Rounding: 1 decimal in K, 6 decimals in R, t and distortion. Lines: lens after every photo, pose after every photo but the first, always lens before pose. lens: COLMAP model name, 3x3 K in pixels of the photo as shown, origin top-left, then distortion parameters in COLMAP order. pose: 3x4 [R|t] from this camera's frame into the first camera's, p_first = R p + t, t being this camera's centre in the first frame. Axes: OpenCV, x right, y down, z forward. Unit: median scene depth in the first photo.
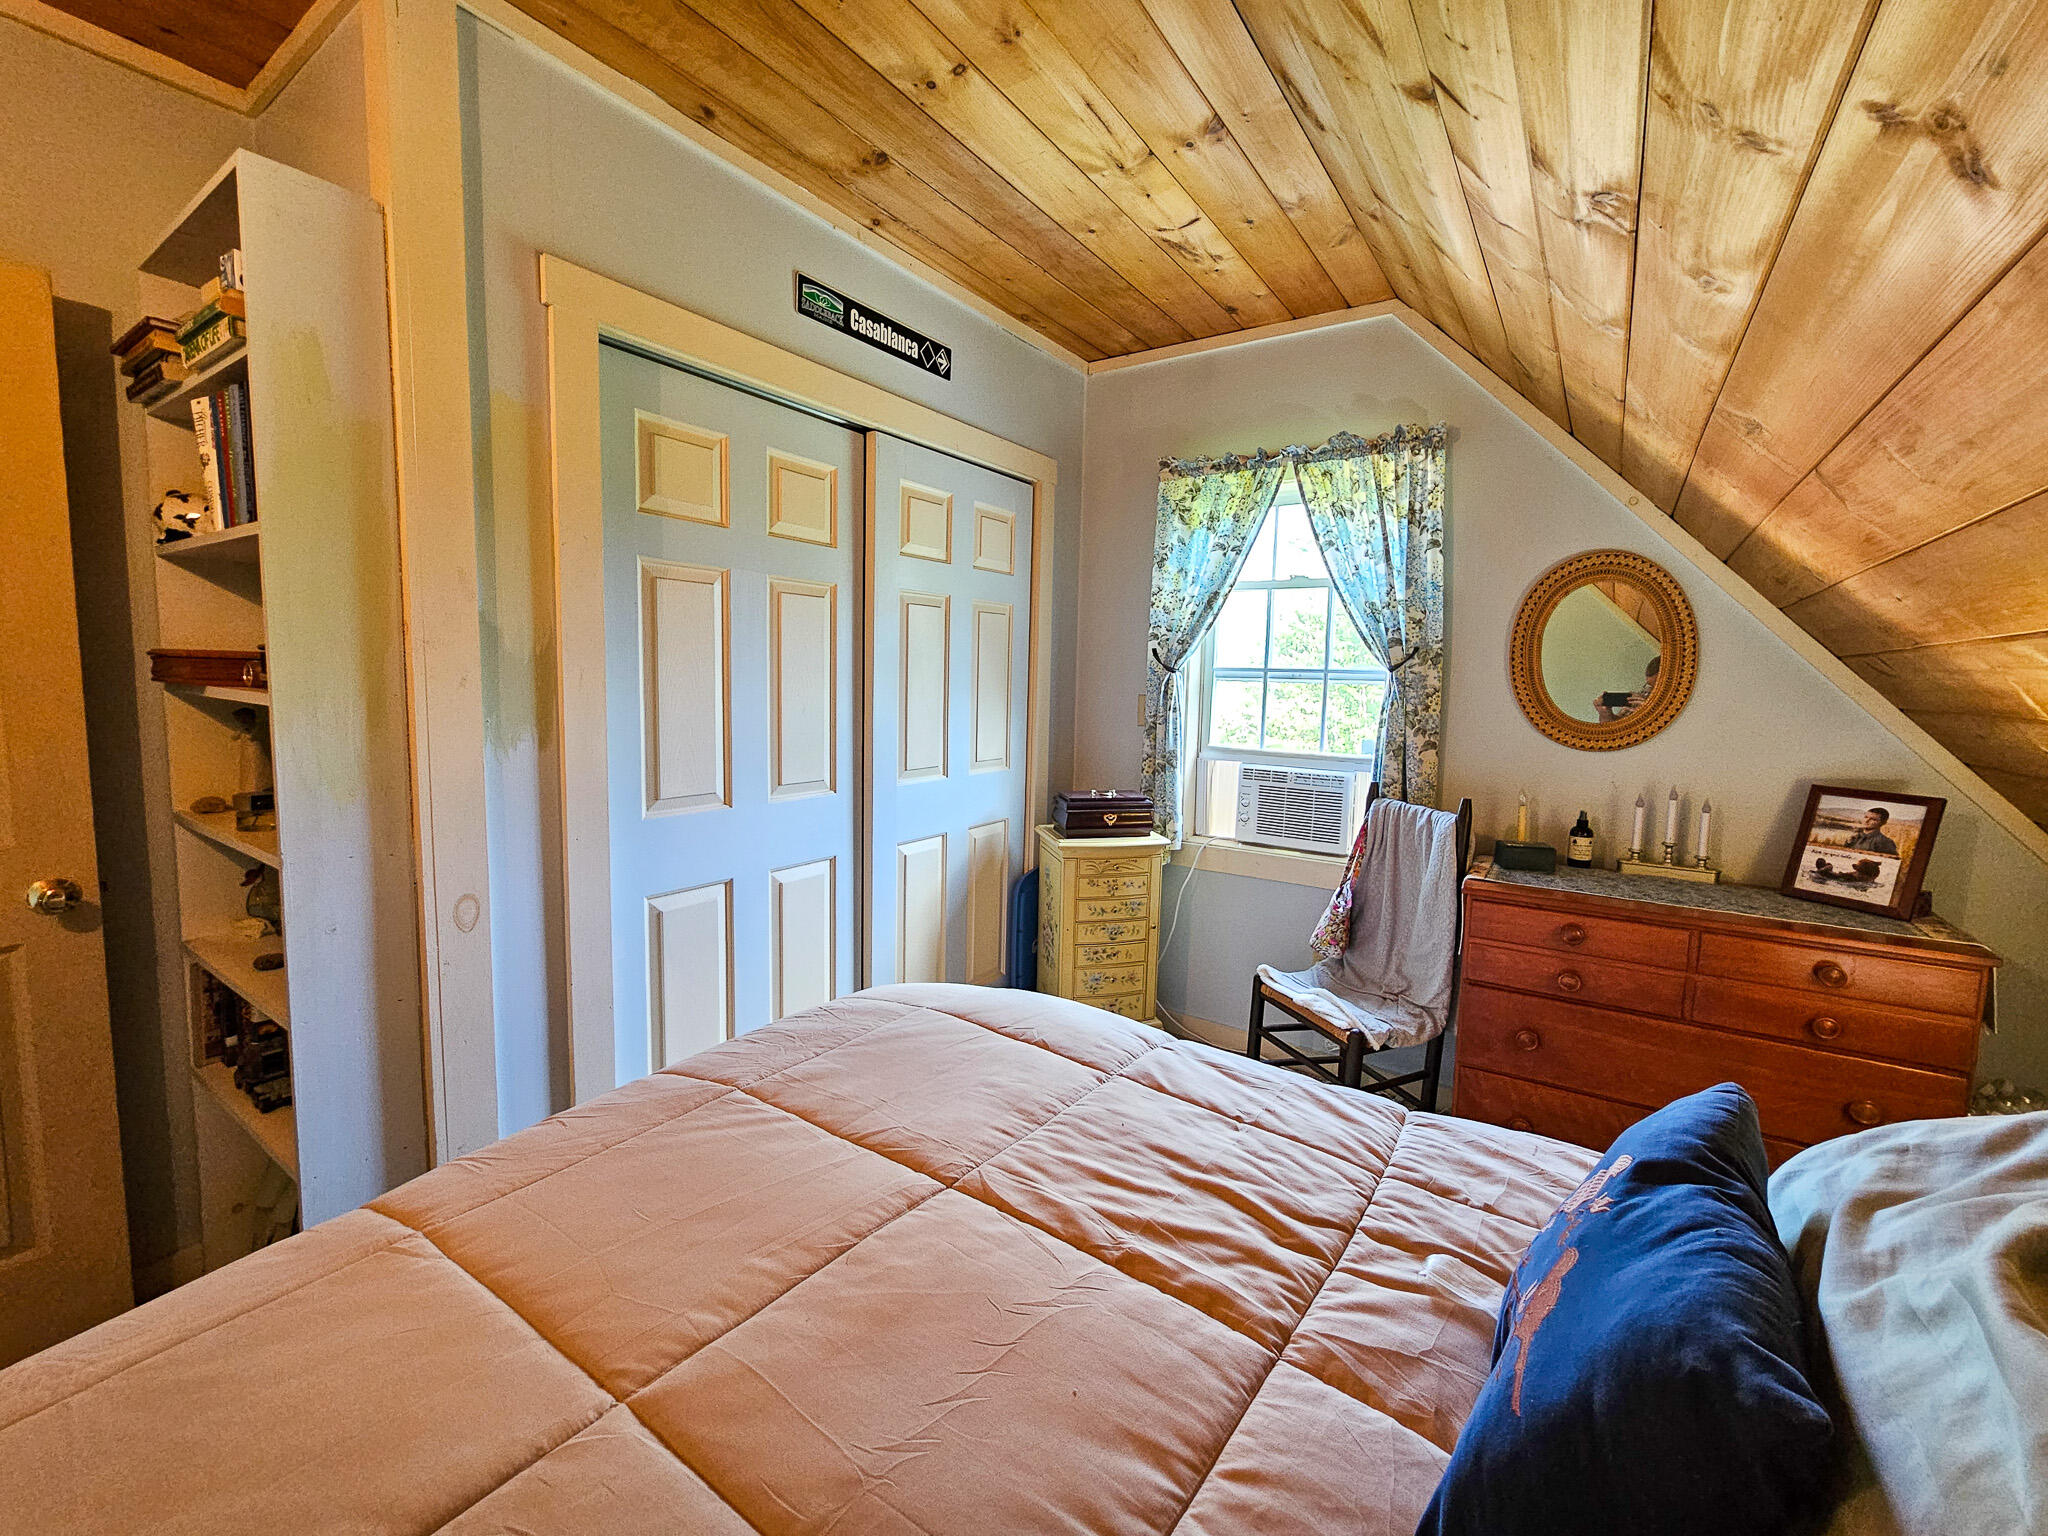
lens RADIAL K [[843.4, 0, 1030.3], [0, 843.4, 759.9], [0, 0, 1]] dist [-0.000622, -0.000467]
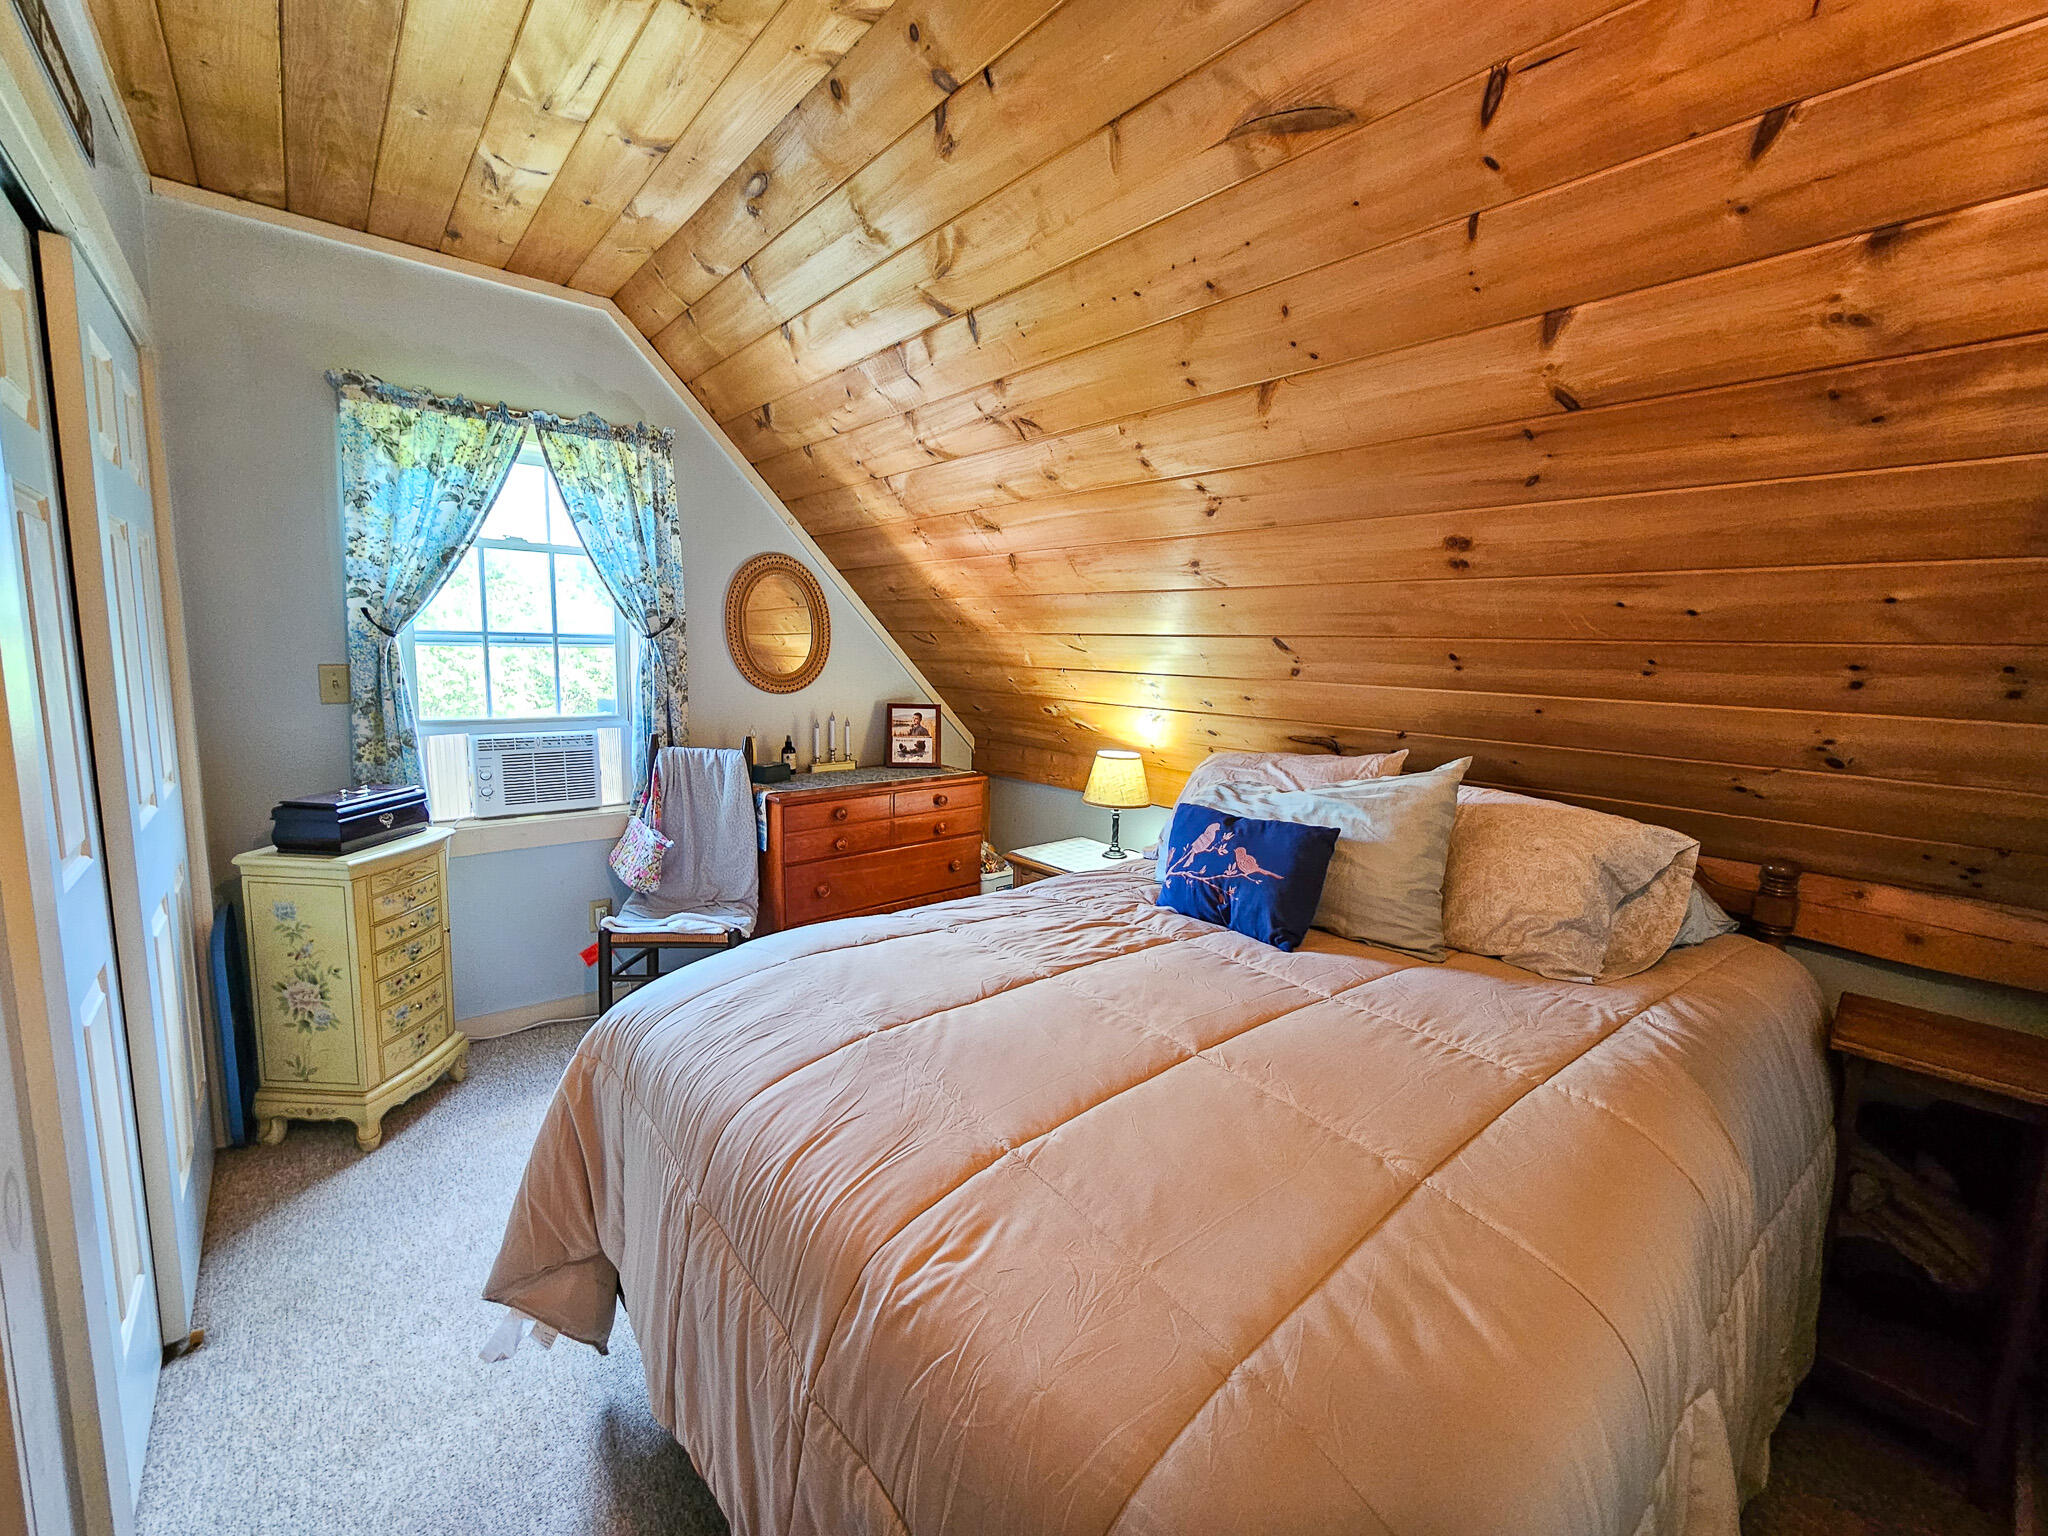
lens RADIAL K [[843.4, 0, 1032.4], [0, 843.4, 758.7], [0, 0, 1]] dist [-0.000622, -0.000467]
pose [[0.261314, -0.146978, 0.953998, -0.585620], [0.076319, 0.988391, 0.131372, -0.054820], [-0.962232, 0.038479, 0.269498, 0.197694]]
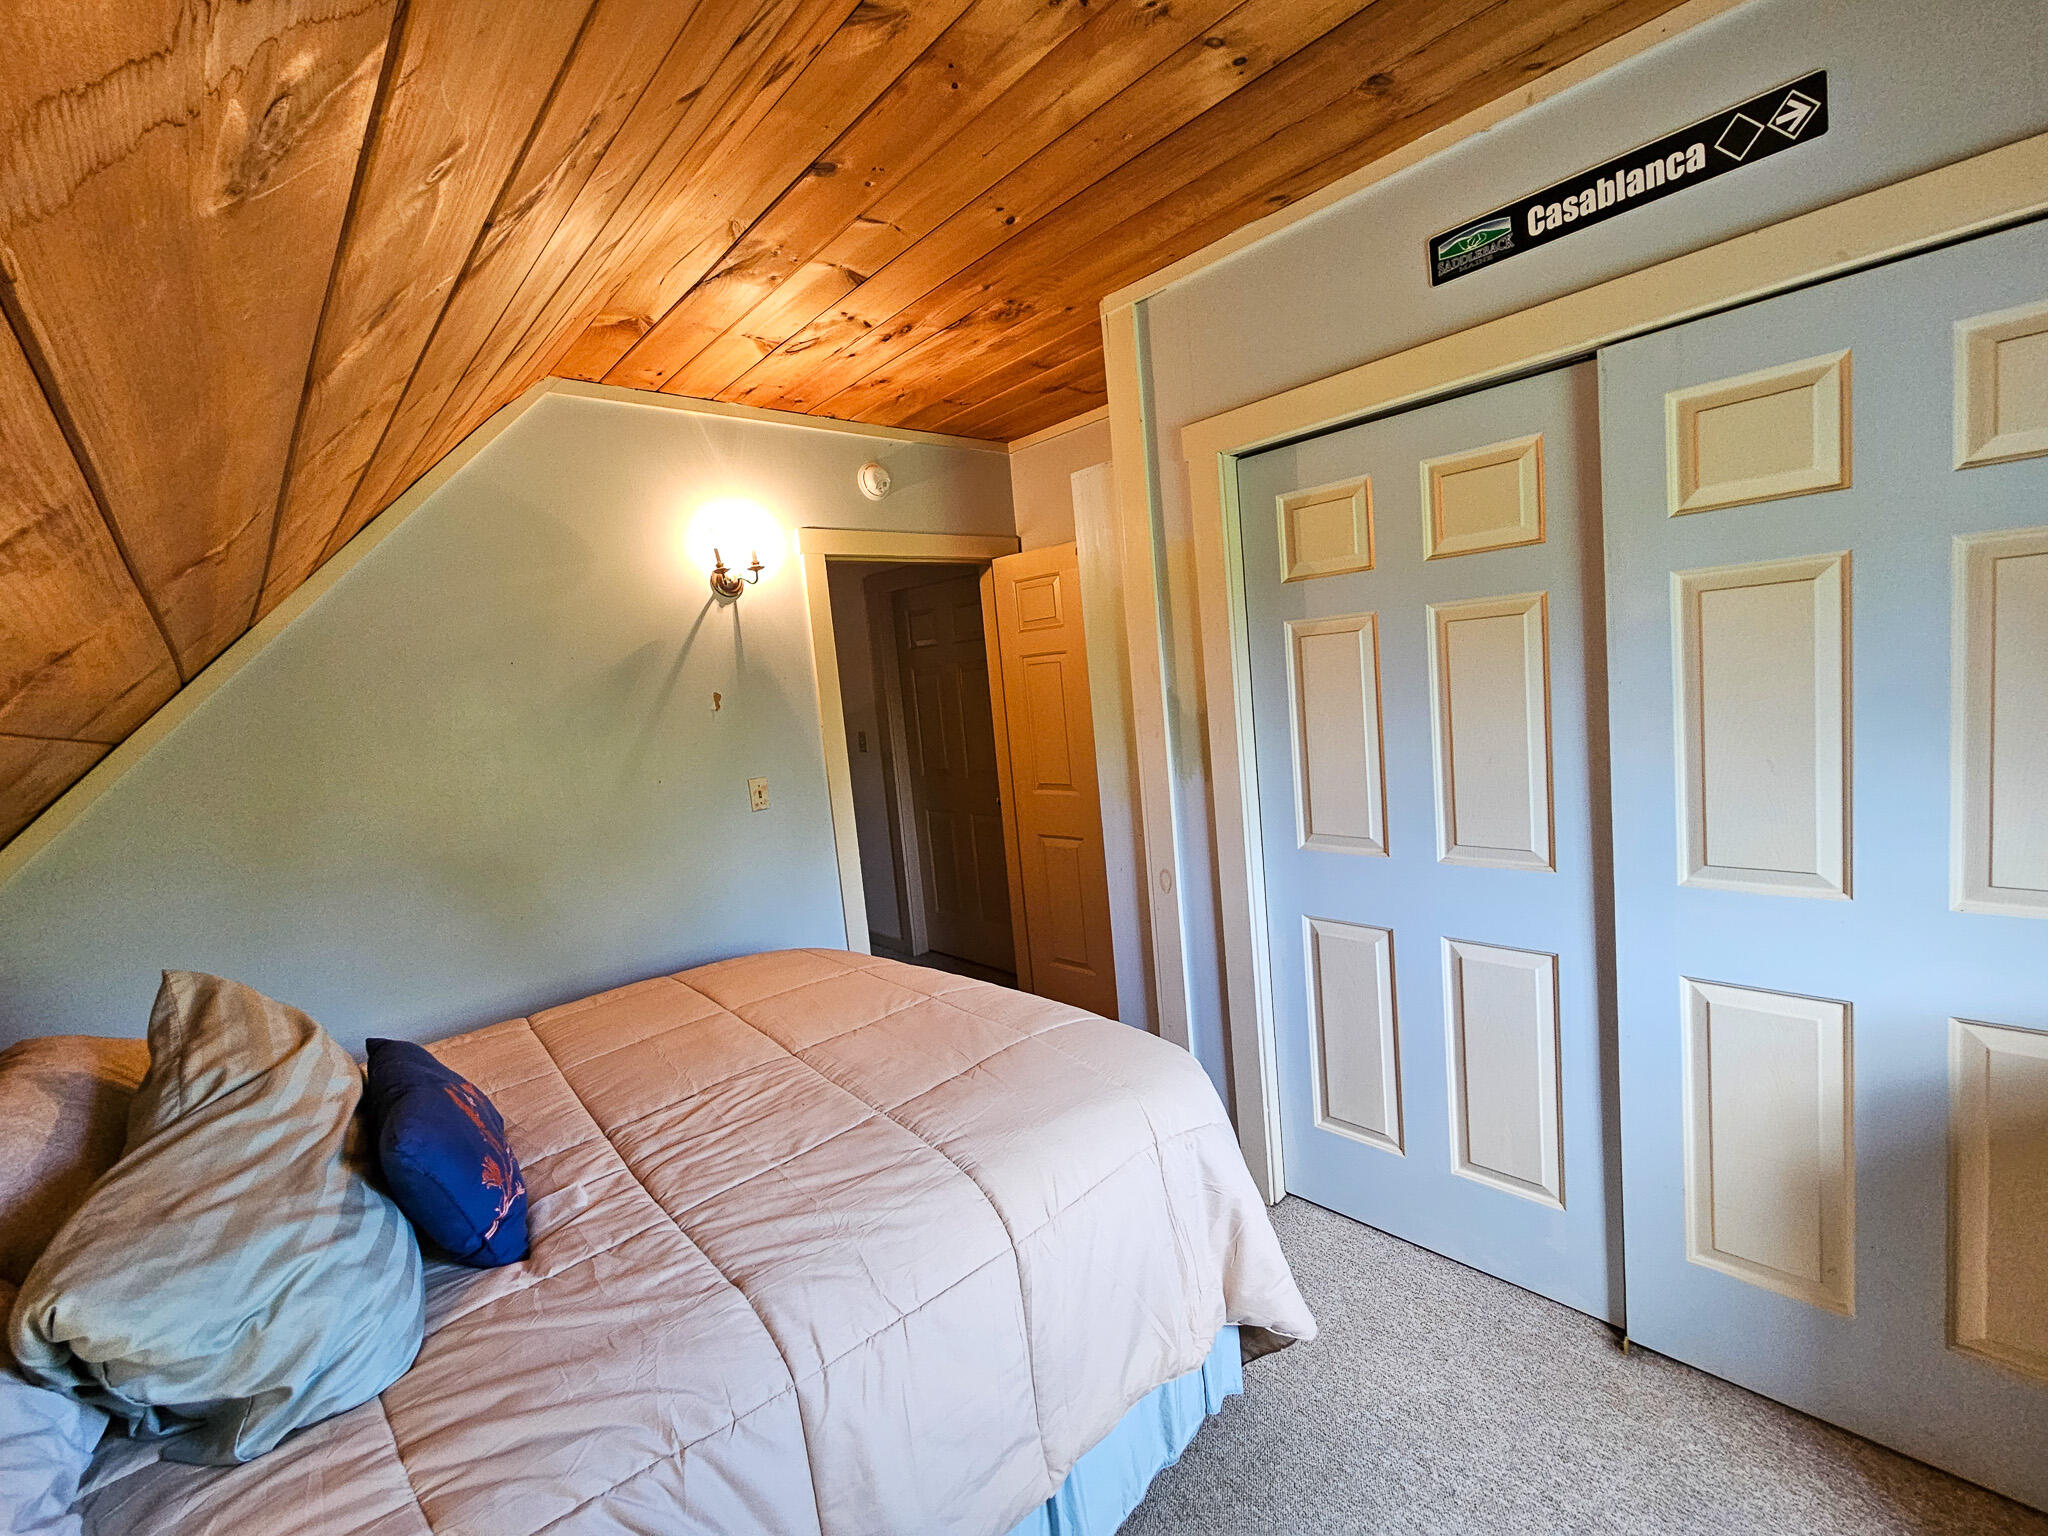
lens RADIAL K [[843.4, 0, 1024.9], [0, 843.4, 761.2], [0, 0, 1]] dist [-0.000622, -0.000467]
pose [[-0.207059, 0.094224, -0.973781, 0.548632], [-0.011848, 0.995037, 0.098800, -0.118457], [0.978257, 0.031995, -0.204914, 0.656771]]
